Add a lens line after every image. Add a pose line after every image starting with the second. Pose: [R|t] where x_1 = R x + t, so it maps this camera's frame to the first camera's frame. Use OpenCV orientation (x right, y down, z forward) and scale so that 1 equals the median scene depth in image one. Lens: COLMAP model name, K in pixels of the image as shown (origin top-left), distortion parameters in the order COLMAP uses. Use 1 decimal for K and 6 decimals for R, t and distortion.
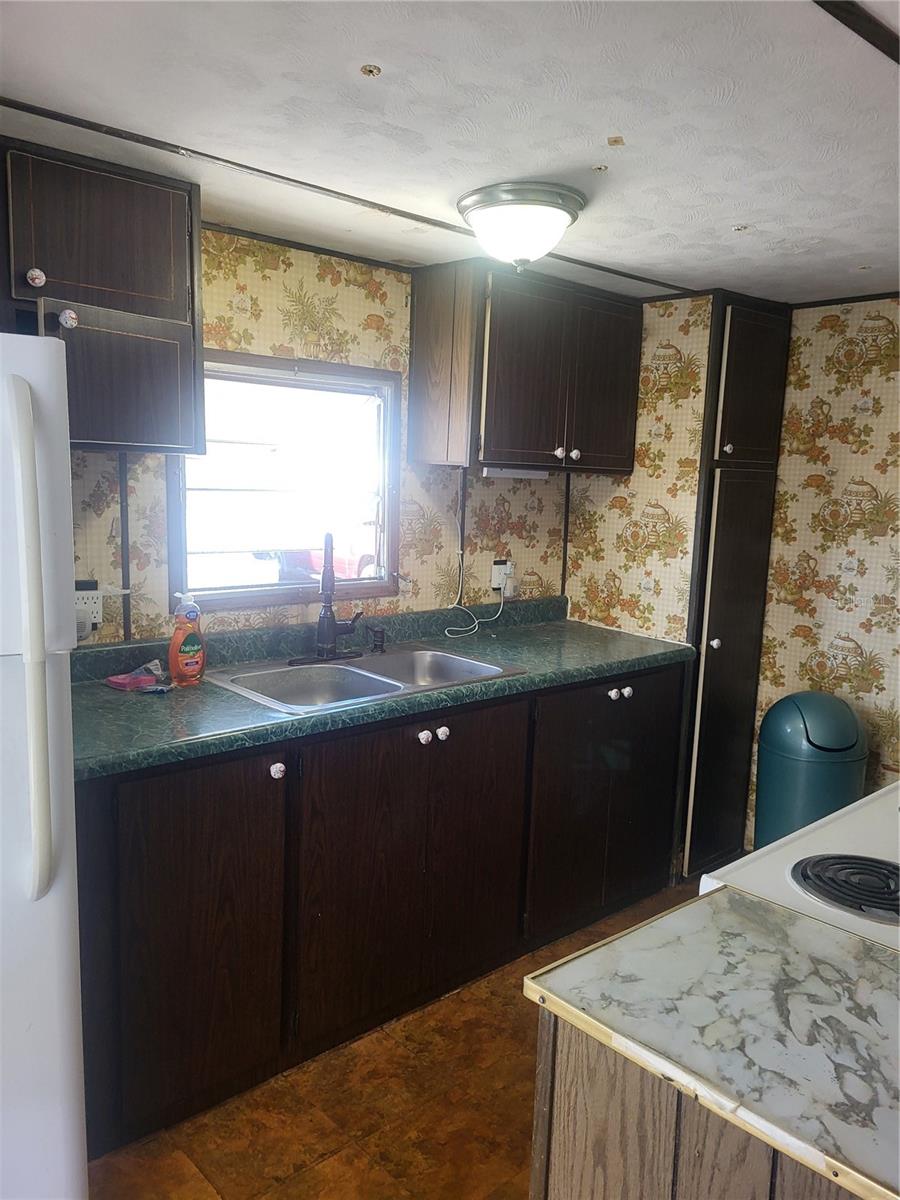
lens RADIAL K [[910.8, 0, 461.0], [0, 910.8, 611.6], [0, 0, 1]] dist [0.047236, -0.040458]
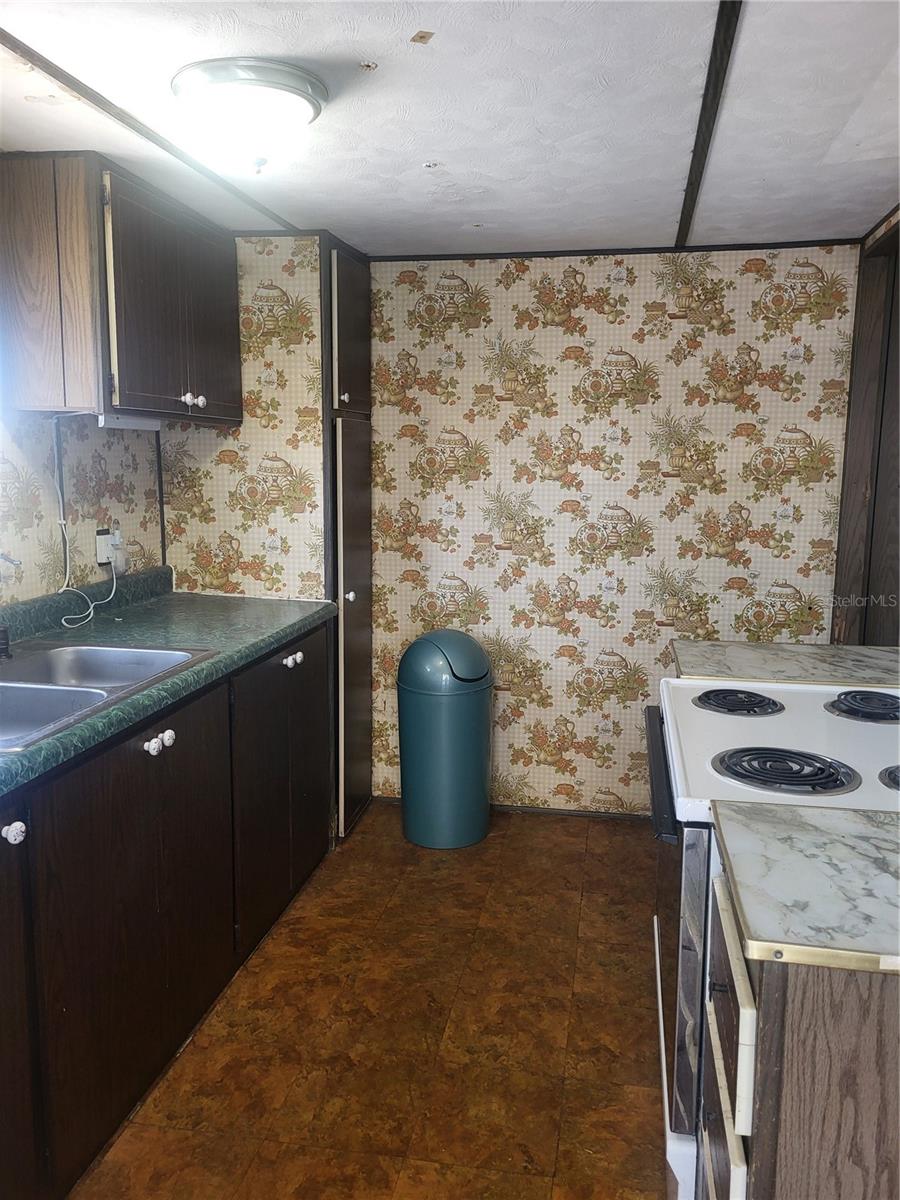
lens RADIAL K [[910.8, 0, 462.9], [0, 910.8, 596.5], [0, 0, 1]] dist [0.047236, -0.040458]
pose [[0.794382, -0.120508, 0.595345, -0.219147], [0.108539, 0.992509, 0.056075, -0.007331], [-0.597643, 0.020073, 0.801511, 0.142842]]
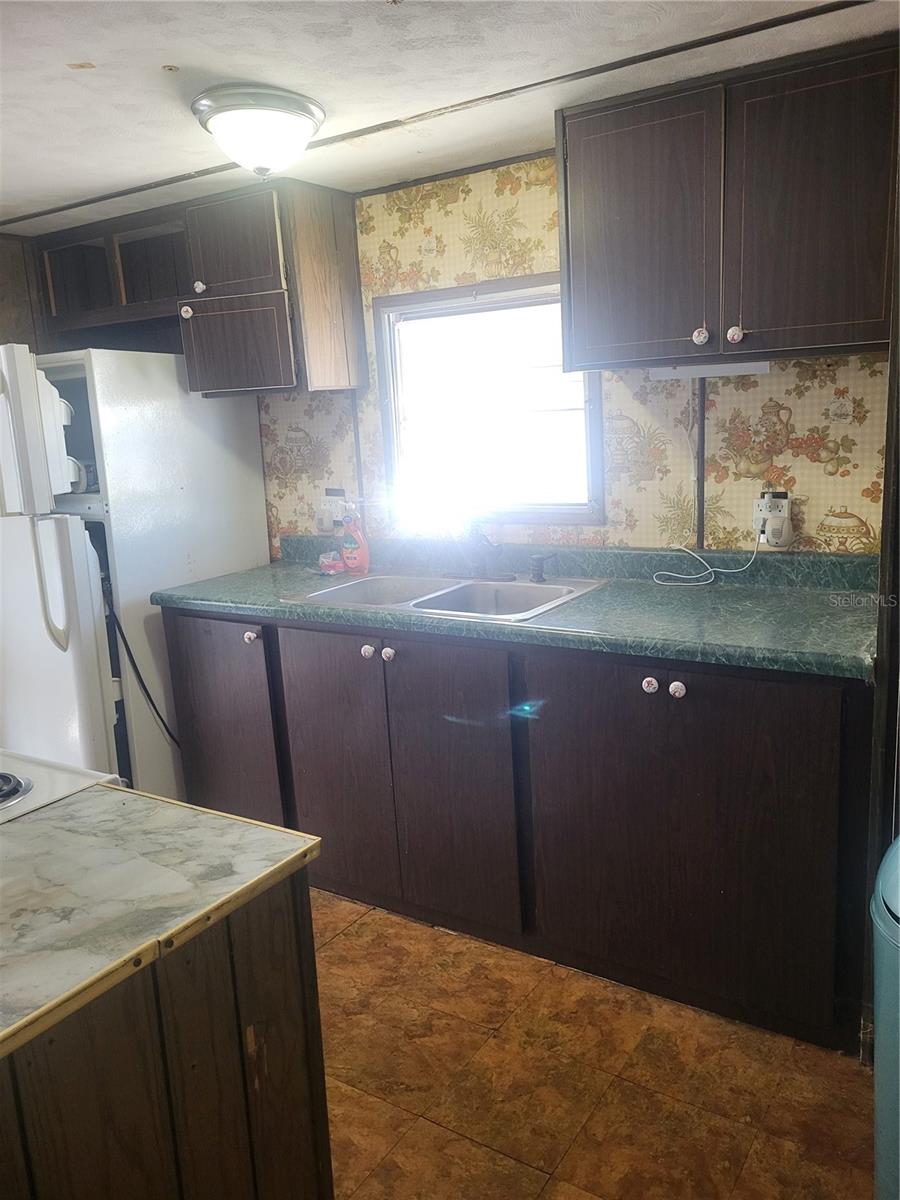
lens RADIAL K [[910.8, 0, 479.2], [0, 910.8, 601.6], [0, 0, 1]] dist [0.047236, -0.040458]
pose [[0.268946, 0.148362, -0.951660, 0.736125], [-0.088072, 0.987714, 0.129093, -0.047474], [0.959120, 0.049096, 0.278709, 0.630901]]
